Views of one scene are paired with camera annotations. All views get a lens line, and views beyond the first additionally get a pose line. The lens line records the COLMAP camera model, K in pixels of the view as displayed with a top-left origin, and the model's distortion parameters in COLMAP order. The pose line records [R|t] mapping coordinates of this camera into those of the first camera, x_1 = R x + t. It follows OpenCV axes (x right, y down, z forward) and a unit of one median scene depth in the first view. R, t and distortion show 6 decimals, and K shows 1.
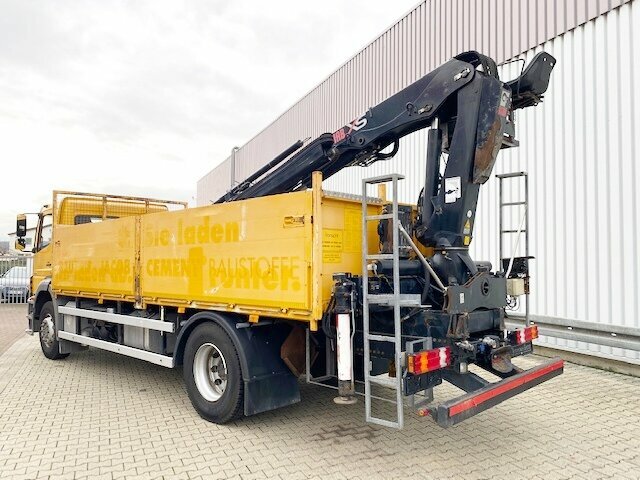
lens RADIAL K [[498.7, 0, 320.0], [0, 498.7, 240.0], [0, 0, 1]] dist [-0.005888, -0.003760]
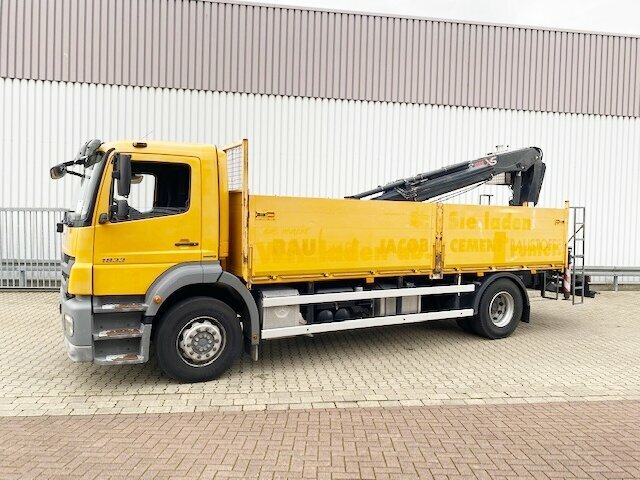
lens RADIAL K [[498.7, 0, 320.0], [0, 498.7, 240.0], [0, 0, 1]] dist [-0.005888, -0.003760]
pose [[0.300378, -0.039836, 0.952988, -1.876952], [-0.077731, 0.994782, 0.066084, -0.019045], [-0.950648, -0.093927, 0.295714, 1.072648]]
